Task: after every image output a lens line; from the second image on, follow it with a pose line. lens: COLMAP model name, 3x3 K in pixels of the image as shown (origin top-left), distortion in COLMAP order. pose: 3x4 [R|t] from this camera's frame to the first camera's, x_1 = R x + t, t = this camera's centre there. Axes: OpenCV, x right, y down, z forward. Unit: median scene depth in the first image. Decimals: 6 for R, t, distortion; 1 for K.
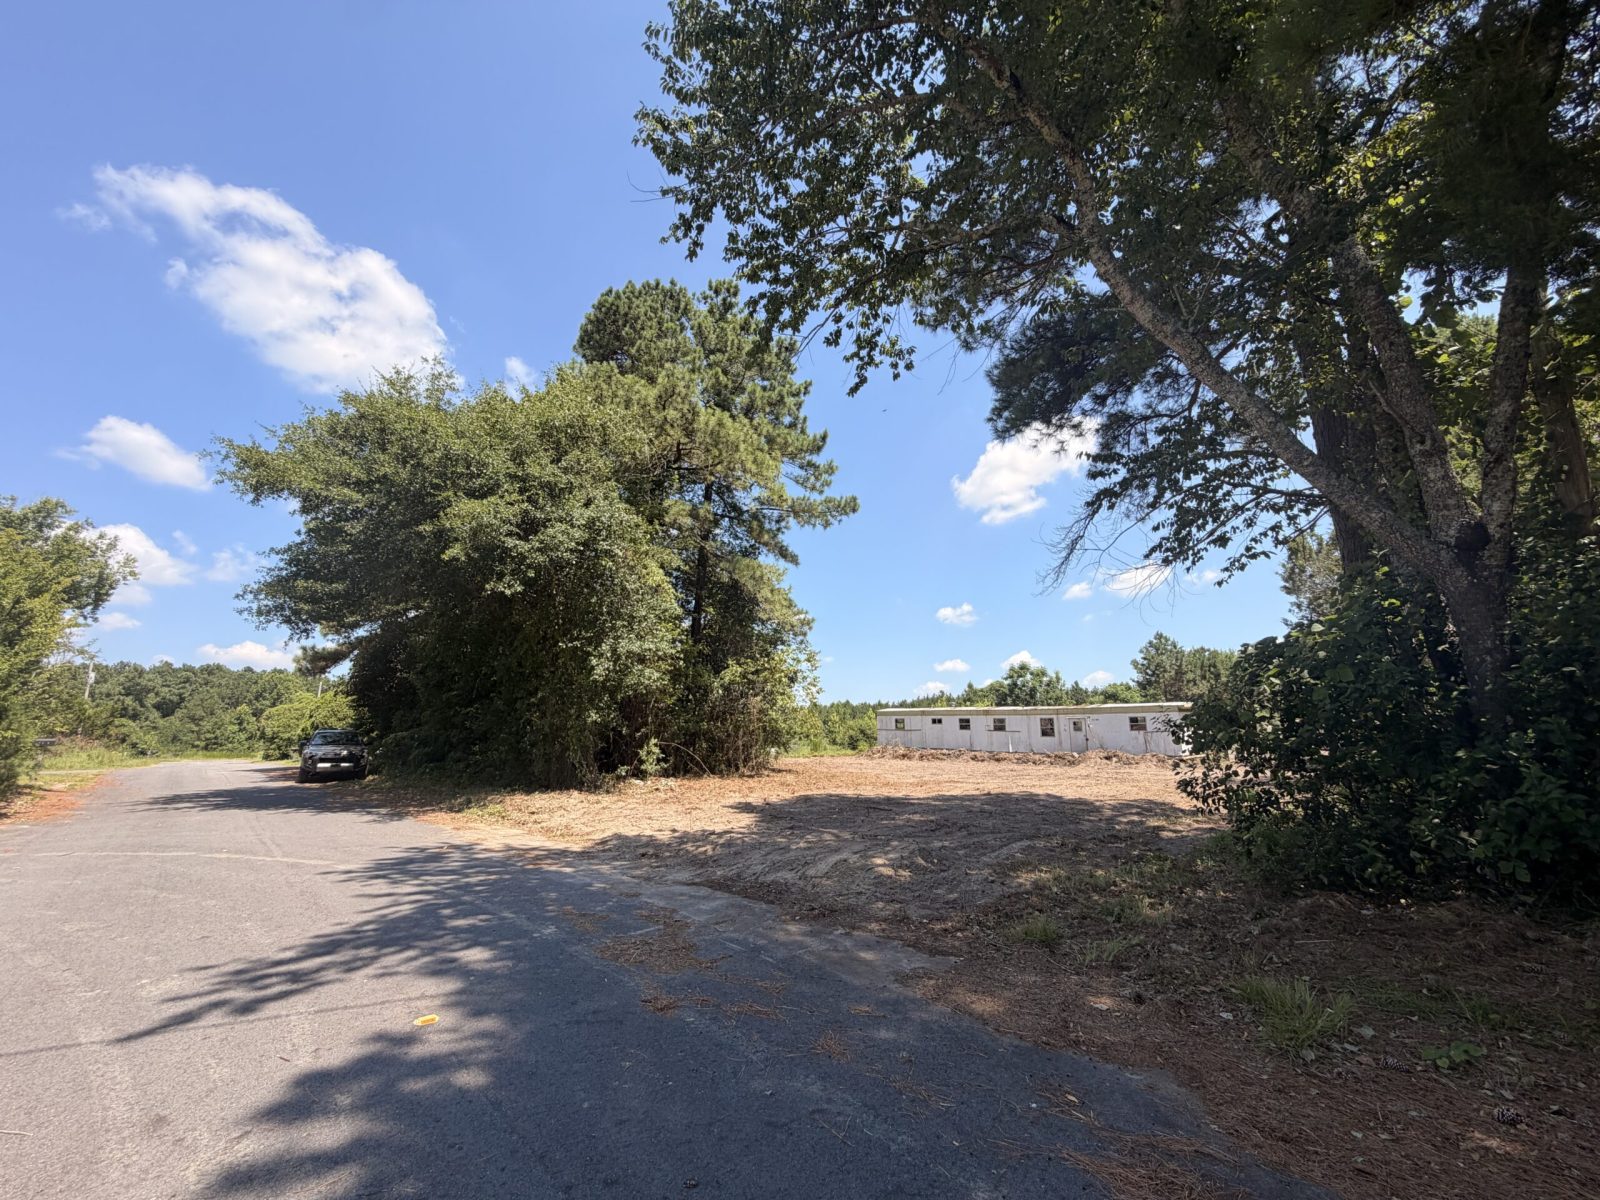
lens RADIAL K [[639.4, 0, 792.3], [0, 639.4, 597.8], [0, 0, 1]] dist [0.000046, -0.000001]
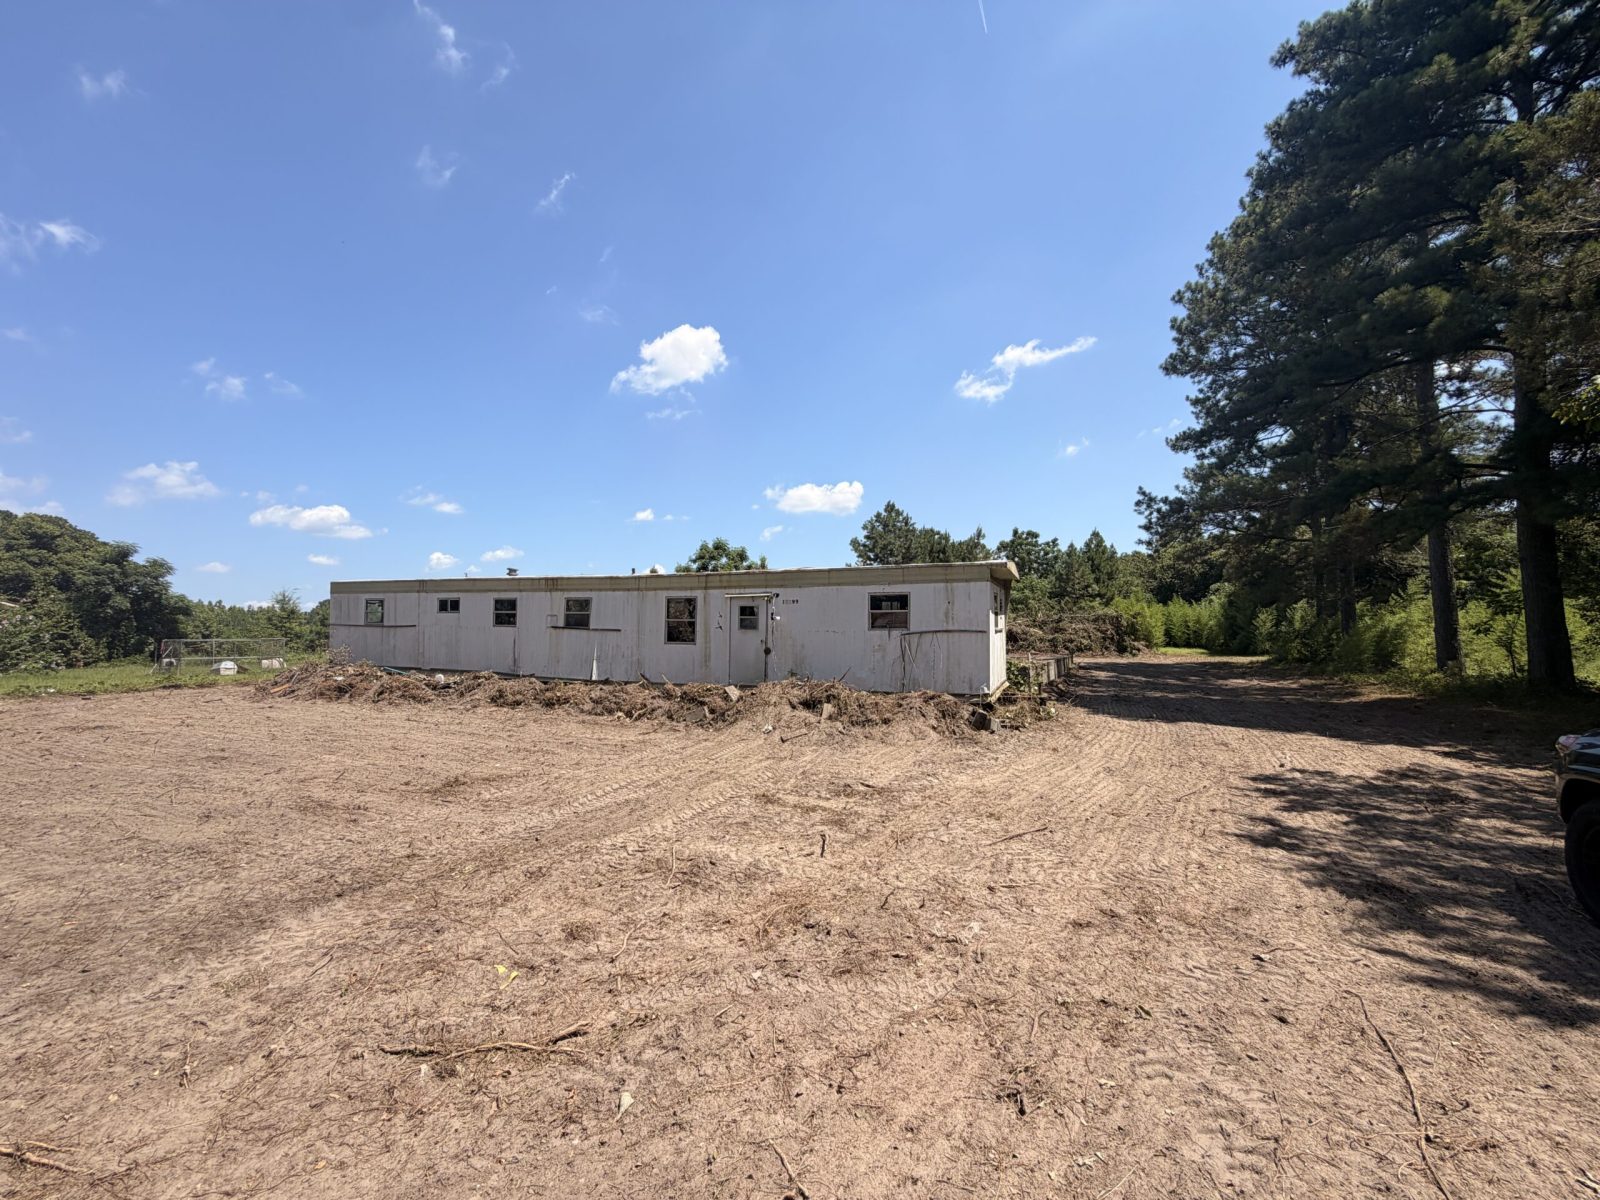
lens RADIAL K [[639.4, 0, 792.3], [0, 639.4, 597.8], [0, 0, 1]] dist [0.000046, -0.000001]
pose [[0.915204, 0.027944, 0.402020, 0.280134], [-0.088034, 0.987362, 0.131779, 0.120855], [-0.393257, -0.155996, 0.906098, 0.570012]]
